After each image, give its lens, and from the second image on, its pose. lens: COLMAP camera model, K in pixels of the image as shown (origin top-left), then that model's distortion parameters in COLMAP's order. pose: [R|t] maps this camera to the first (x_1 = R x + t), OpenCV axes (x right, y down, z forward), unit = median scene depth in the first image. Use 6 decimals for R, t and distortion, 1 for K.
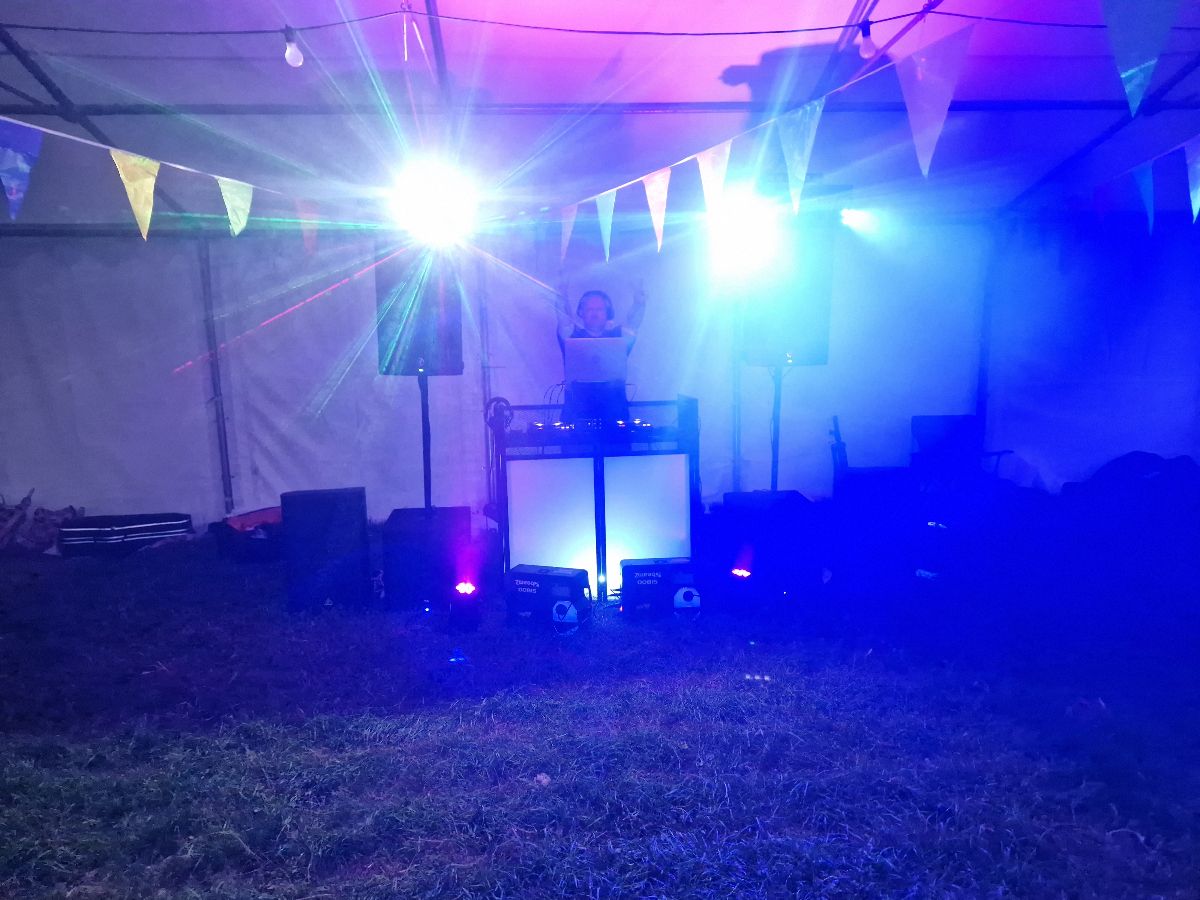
lens RADIAL K [[802.9, 0, 591.9], [0, 802.9, 443.4], [0, 0, 1]] dist [0.062326, -0.043080]
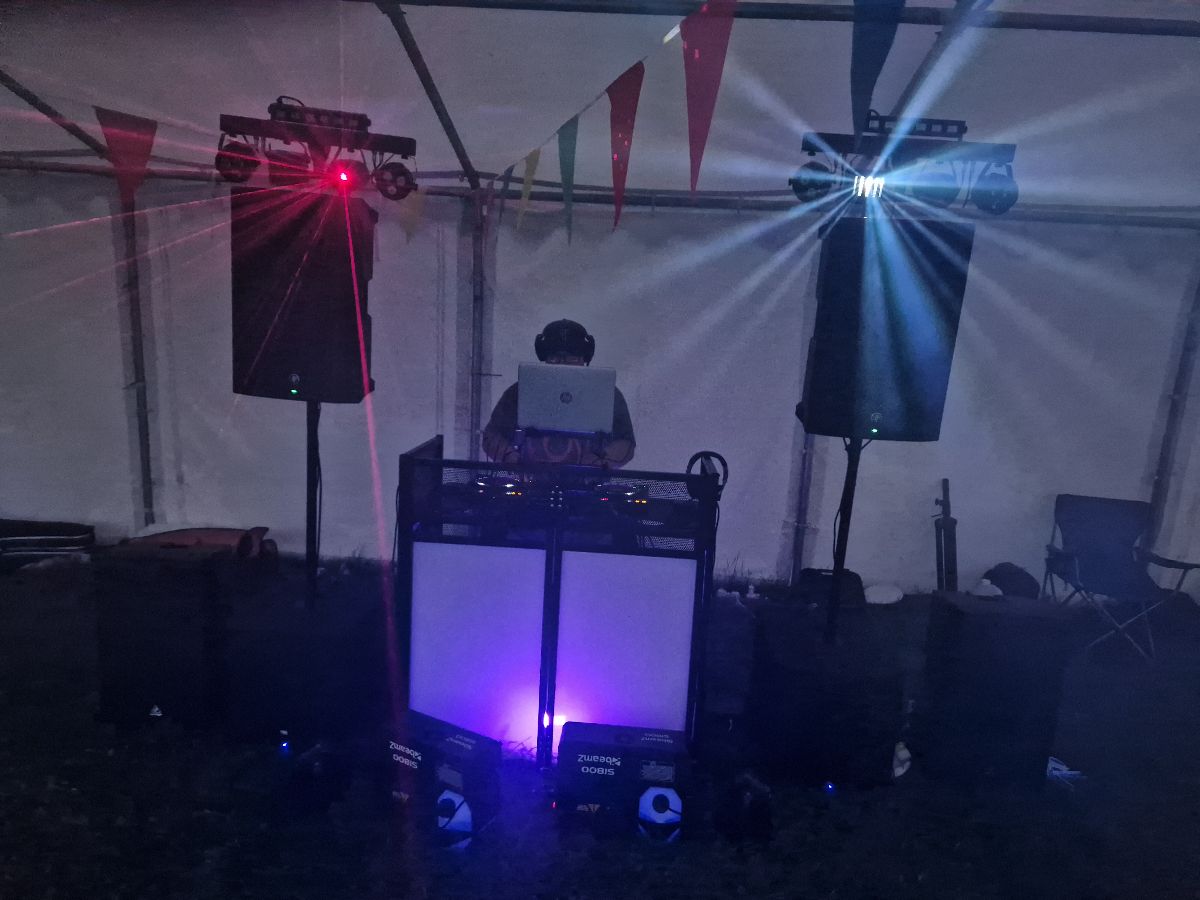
lens RADIAL K [[802.9, 0, 603.1], [0, 802.9, 452.2], [0, 0, 1]] dist [0.062326, -0.043080]
pose [[0.989406, 0.098982, -0.106201, 0.104865], [-0.095376, 0.994696, 0.038520, -0.086656], [0.109450, -0.027983, 0.993598, 0.356801]]
